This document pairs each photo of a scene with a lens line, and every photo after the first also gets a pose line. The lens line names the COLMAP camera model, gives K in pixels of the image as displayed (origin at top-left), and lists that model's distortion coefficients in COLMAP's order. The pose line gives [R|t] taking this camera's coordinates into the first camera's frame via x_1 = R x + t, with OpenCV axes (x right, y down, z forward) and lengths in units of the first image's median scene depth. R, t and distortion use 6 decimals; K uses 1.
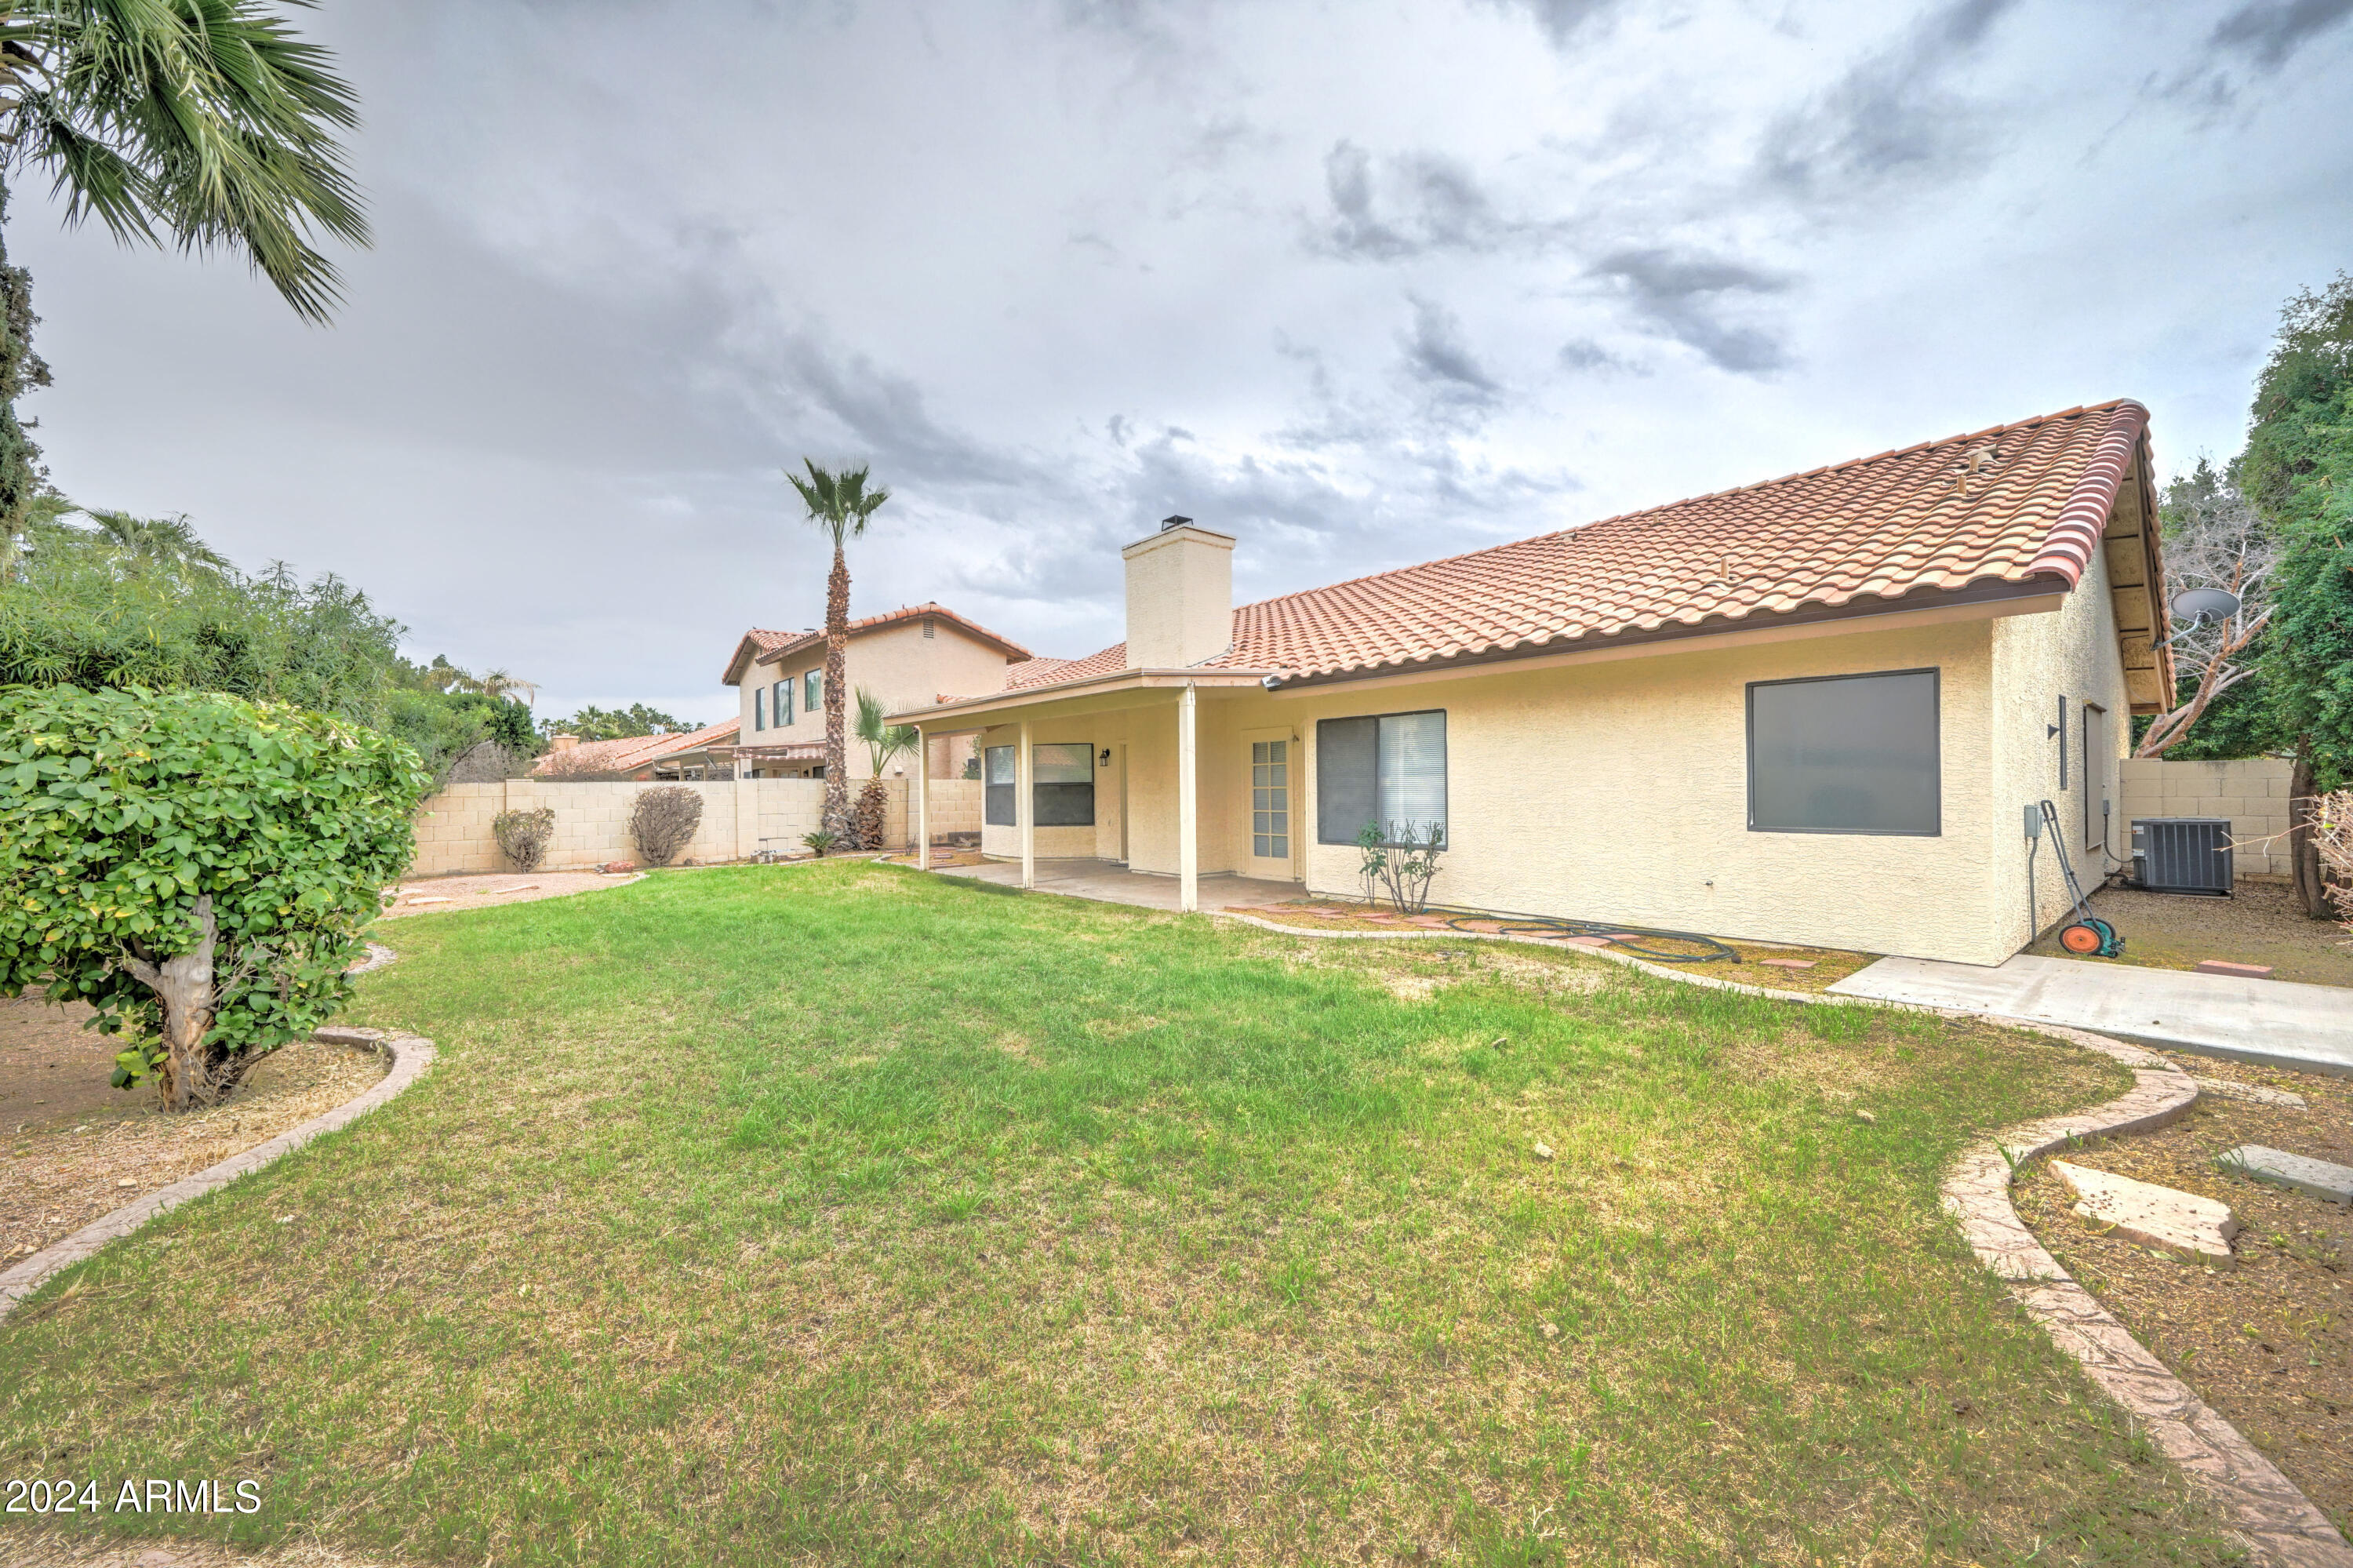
lens RADIAL K [[896.0, 0, 1183.8], [0, 896.0, 776.0], [0, 0, 1]] dist [-0.005958, -0.001115]
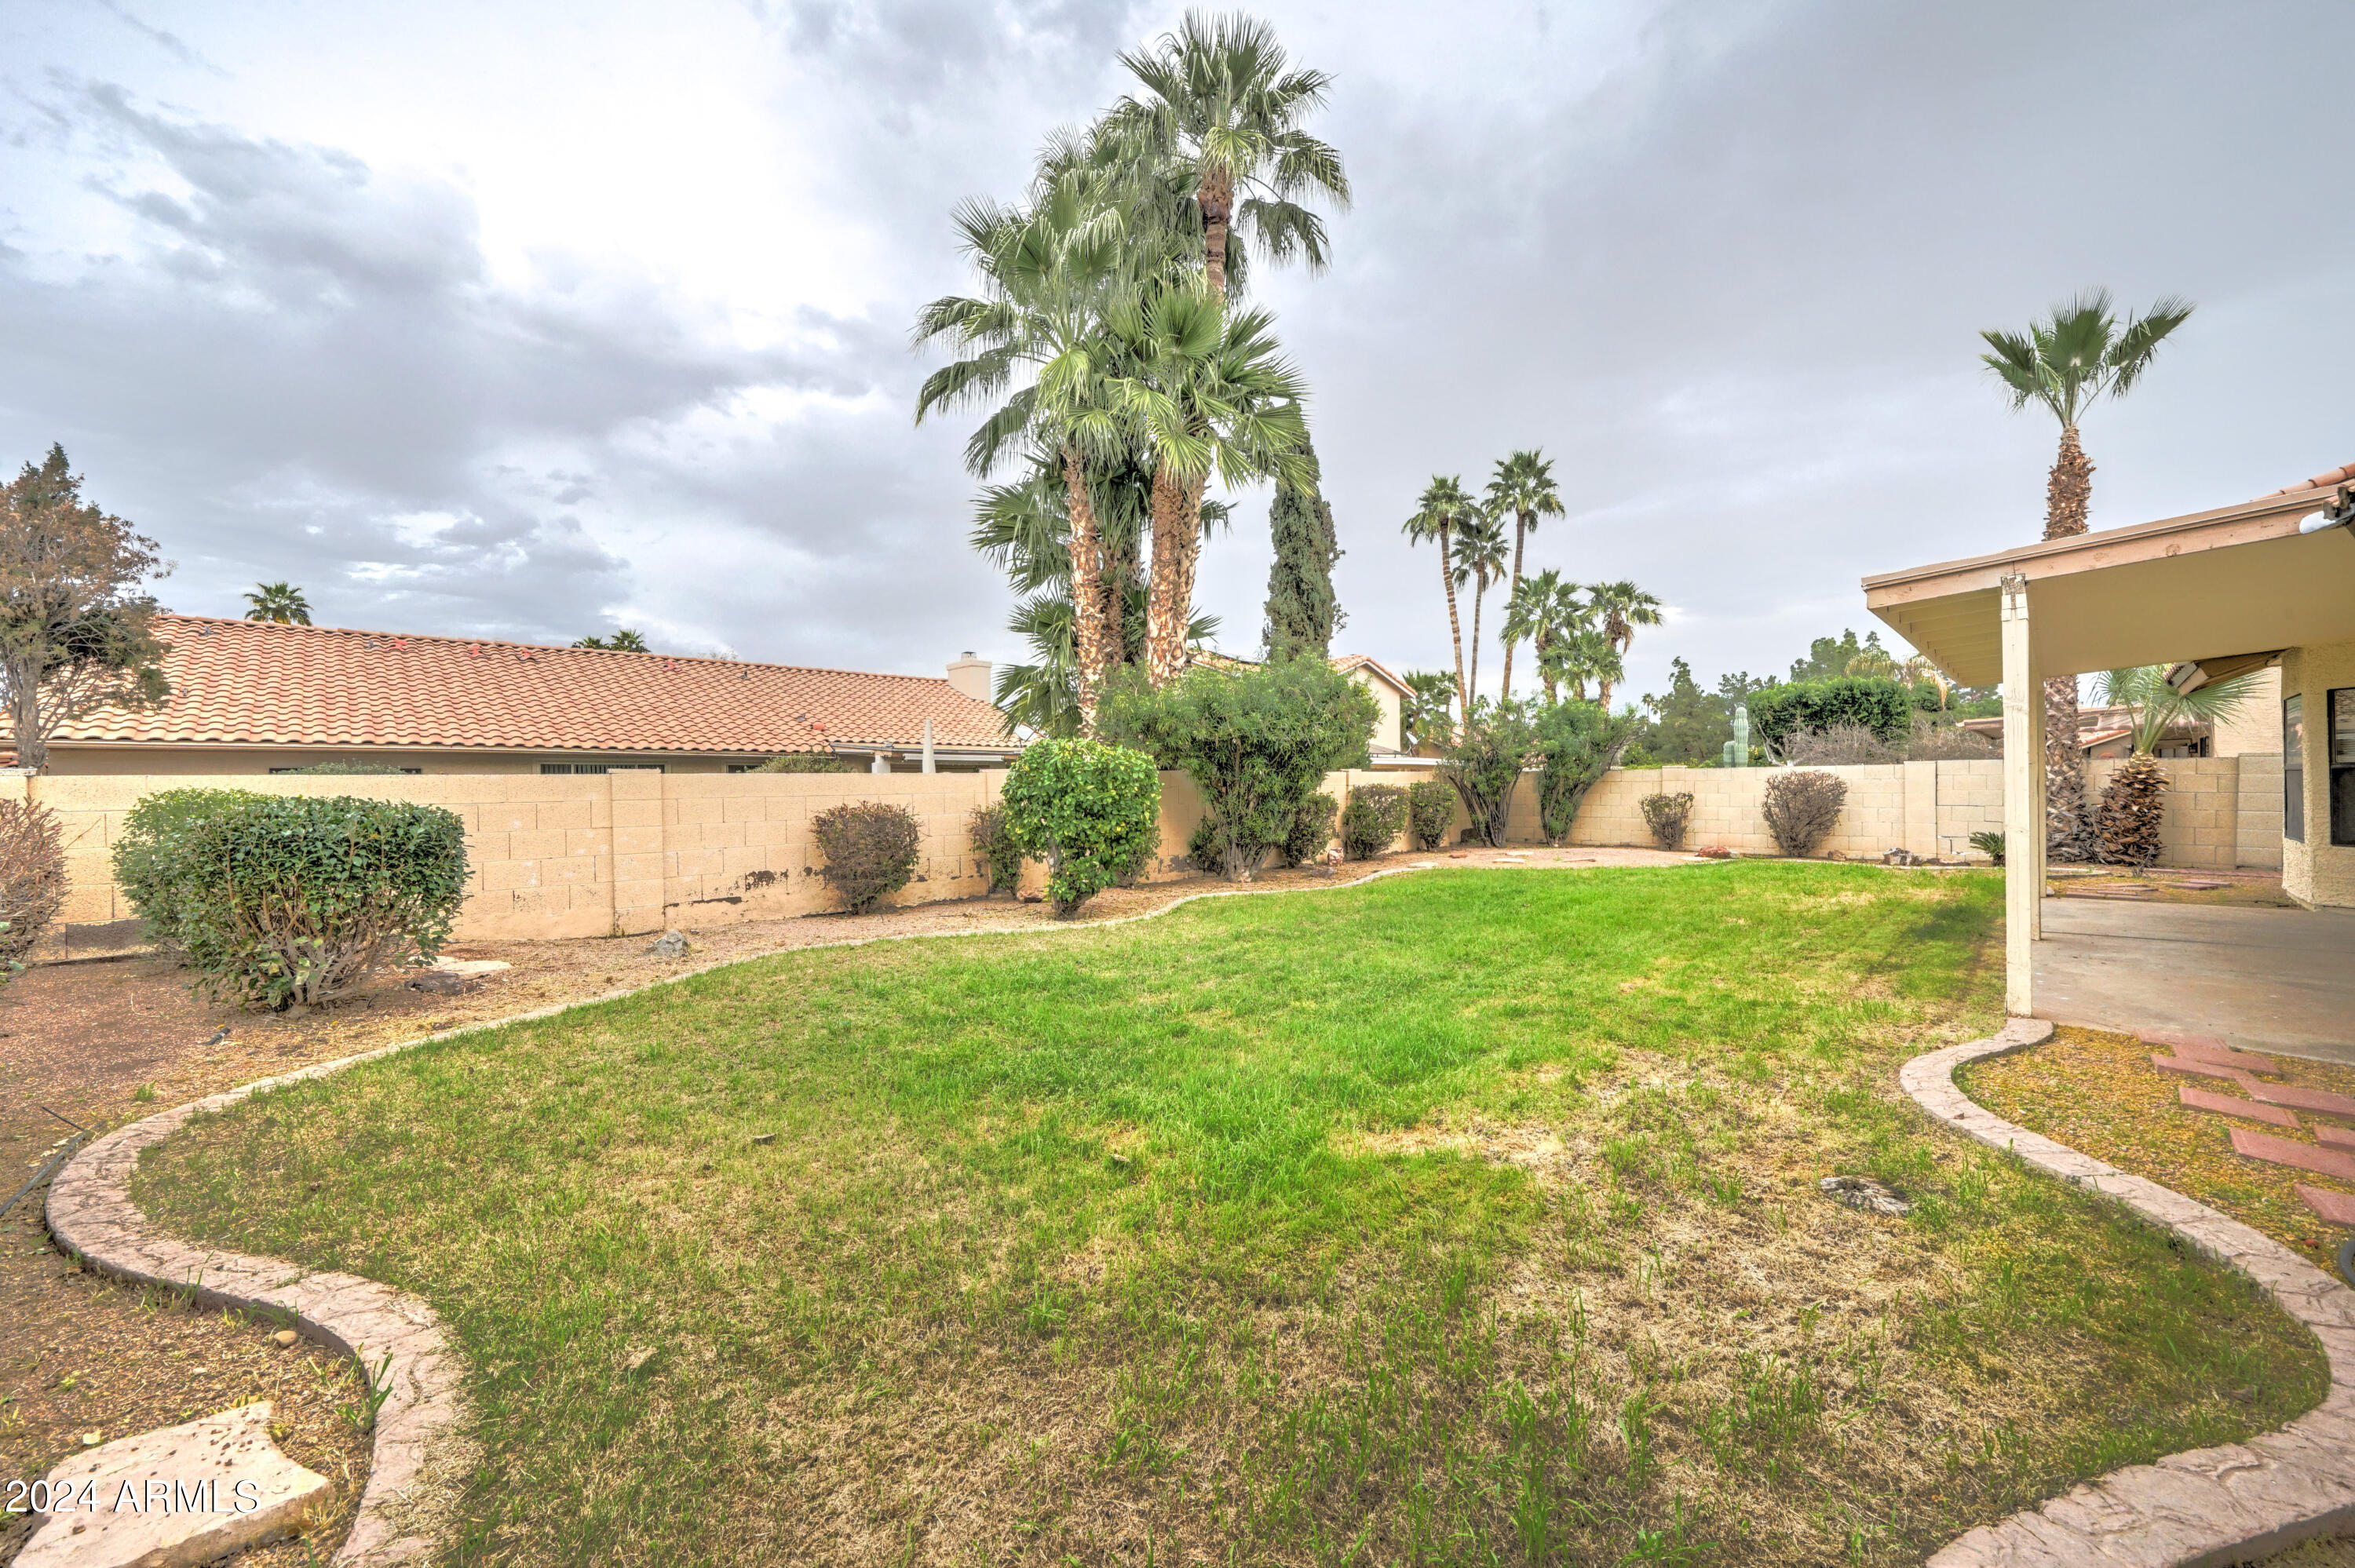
lens RADIAL K [[896.6, 0, 1185.0], [0, 896.6, 792.5], [0, 0, 1]] dist [-0.005958, -0.001115]
pose [[0.066334, 0.018914, -0.997618, 0.302777], [0.022556, 0.999536, 0.020450, 0.000002], [0.997542, -0.023859, 0.065877, 0.293028]]
